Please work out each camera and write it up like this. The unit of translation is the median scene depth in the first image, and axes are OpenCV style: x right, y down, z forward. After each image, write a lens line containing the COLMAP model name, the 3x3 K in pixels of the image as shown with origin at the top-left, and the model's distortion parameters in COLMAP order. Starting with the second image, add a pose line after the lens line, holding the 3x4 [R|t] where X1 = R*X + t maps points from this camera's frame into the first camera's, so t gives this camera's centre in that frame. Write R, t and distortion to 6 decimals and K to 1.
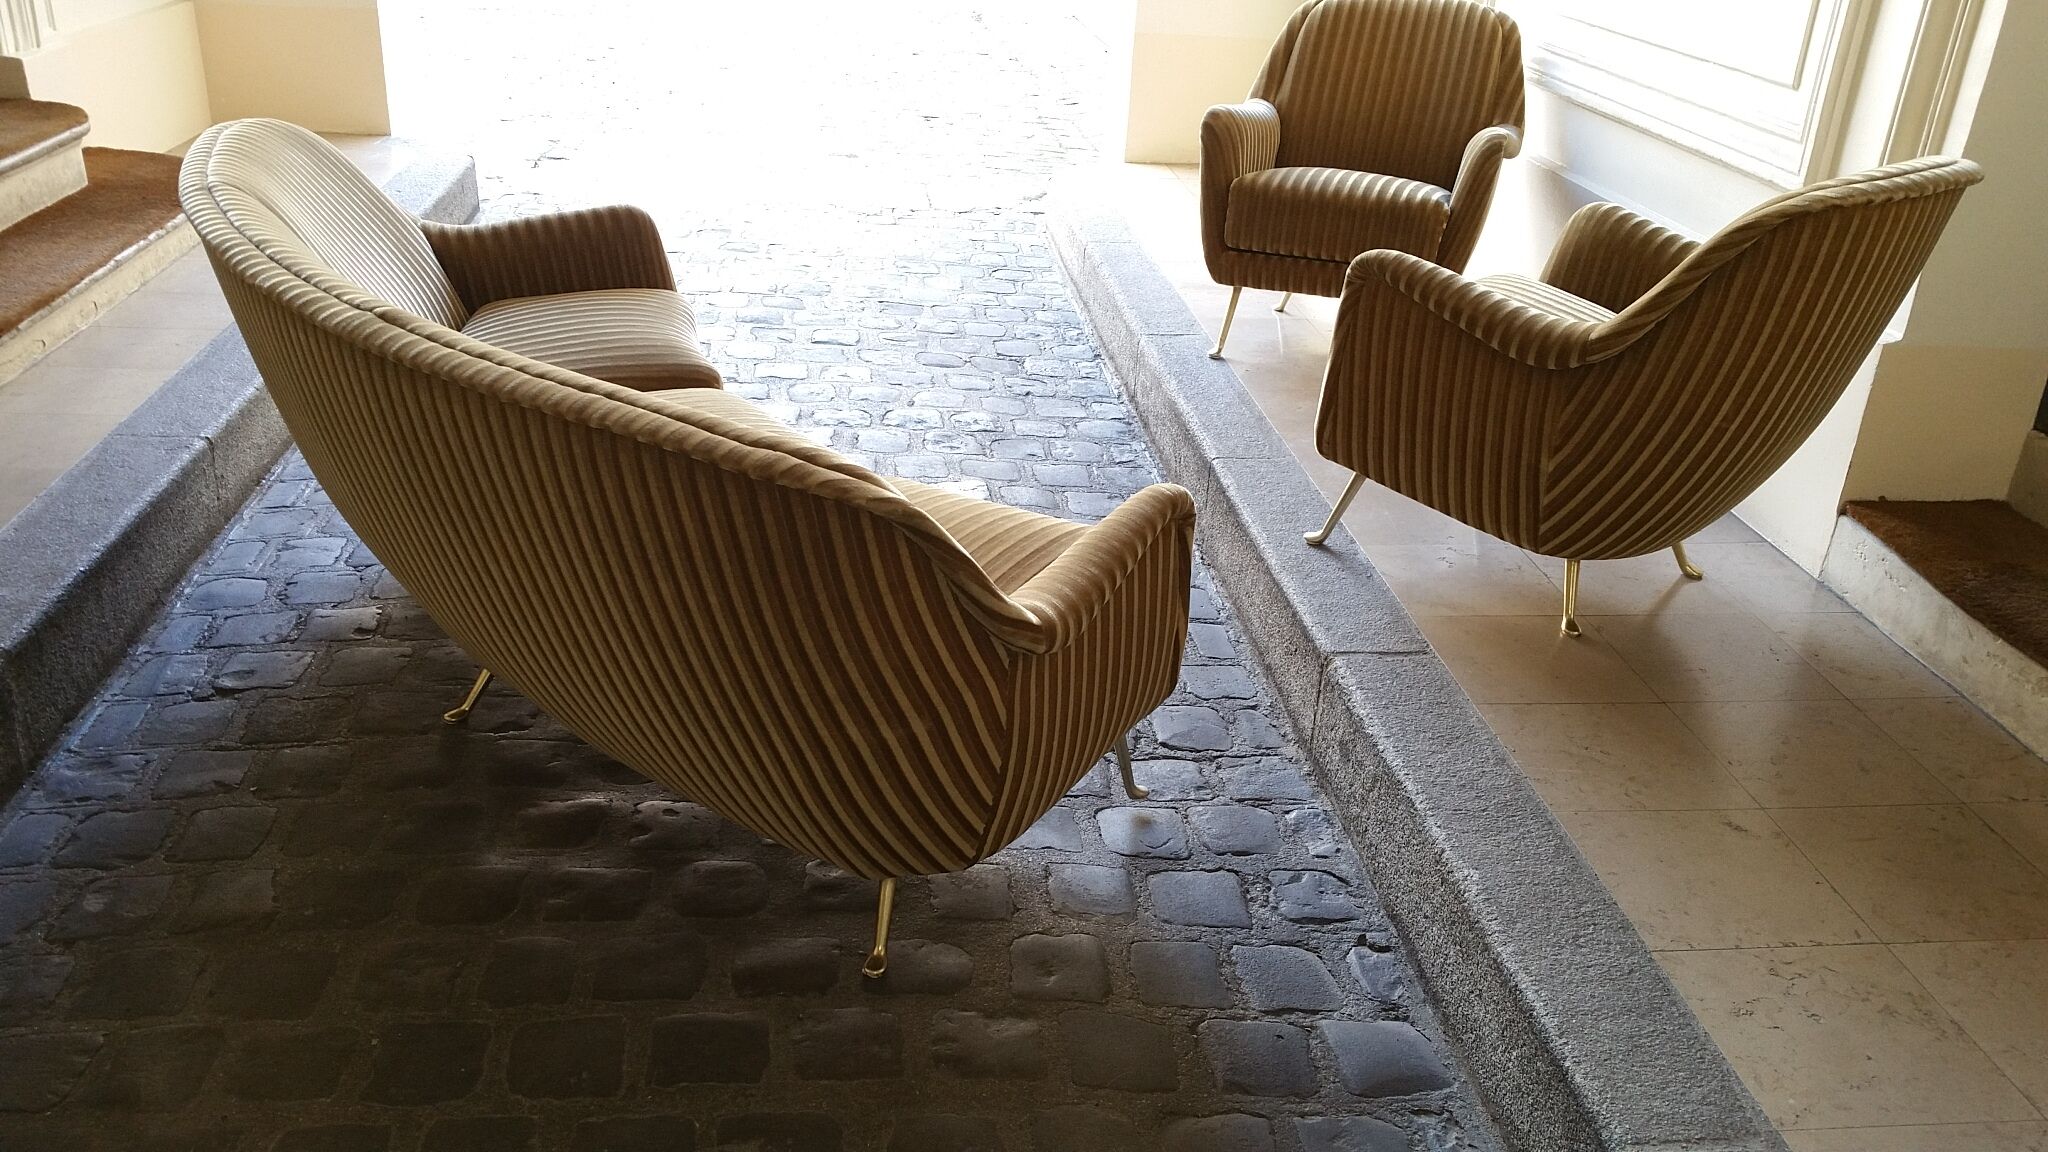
lens RADIAL K [[1677.5, 0, 1018.5], [0, 1677.5, 595.8], [0, 0, 1]] dist [0.120947, -0.239820]
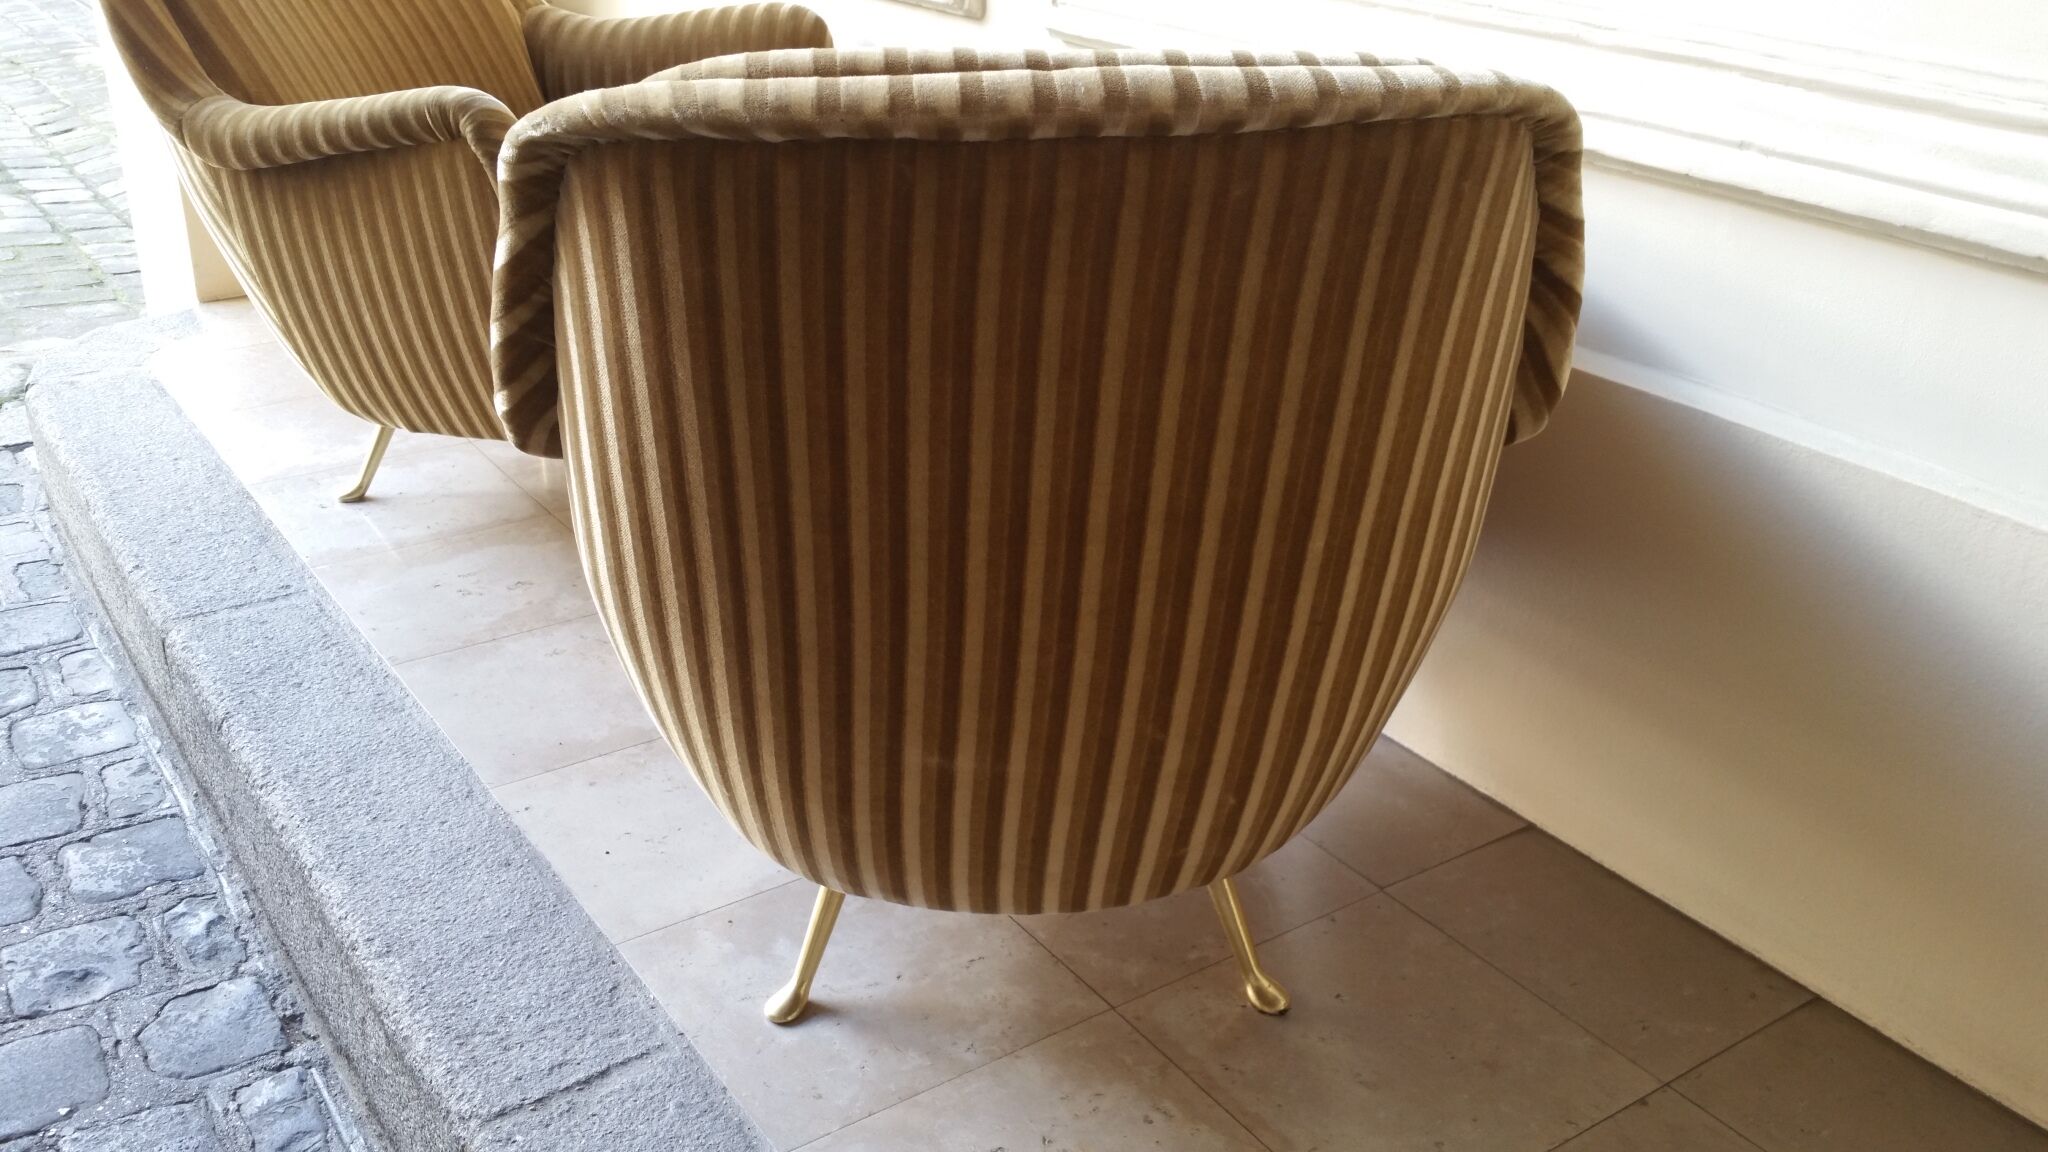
lens RADIAL K [[1677.5, 0, 1021.3], [0, 1677.5, 573.9], [0, 0, 1]] dist [0.120947, -0.239820]
pose [[0.866598, -0.242918, 0.435888, 0.056495], [0.224349, 0.969917, 0.094495, -0.278259], [-0.445730, 0.015902, 0.895026, 0.761897]]
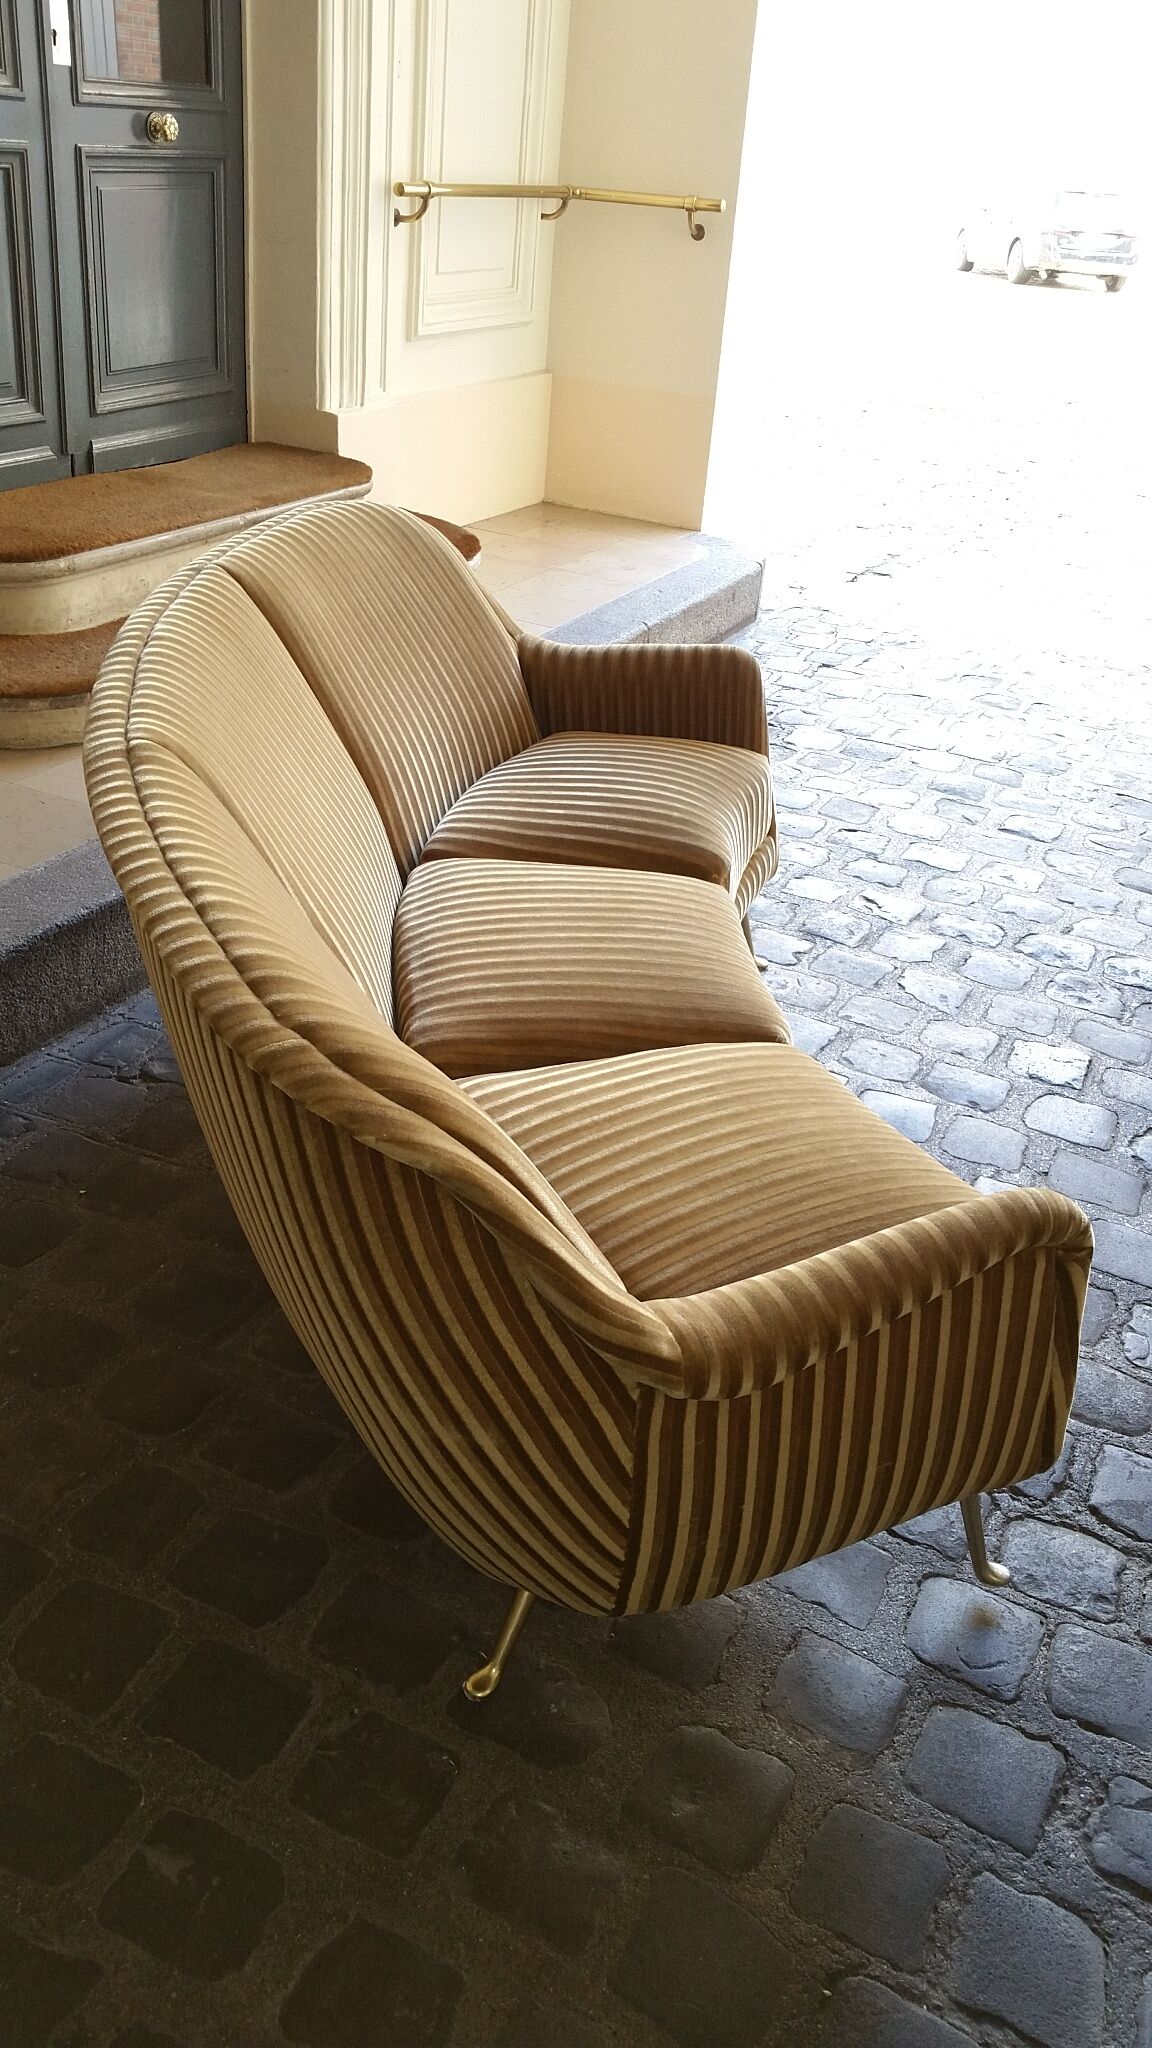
lens RADIAL K [[1677.5, 0, 539.8], [0, 1677.5, 1006.8], [0, 0, 1]] dist [0.120947, -0.239820]
pose [[0.844592, 0.256339, -0.470058, 0.123964], [-0.253292, 0.964780, 0.071018, -0.078064], [0.471707, 0.059081, 0.879774, 0.174847]]
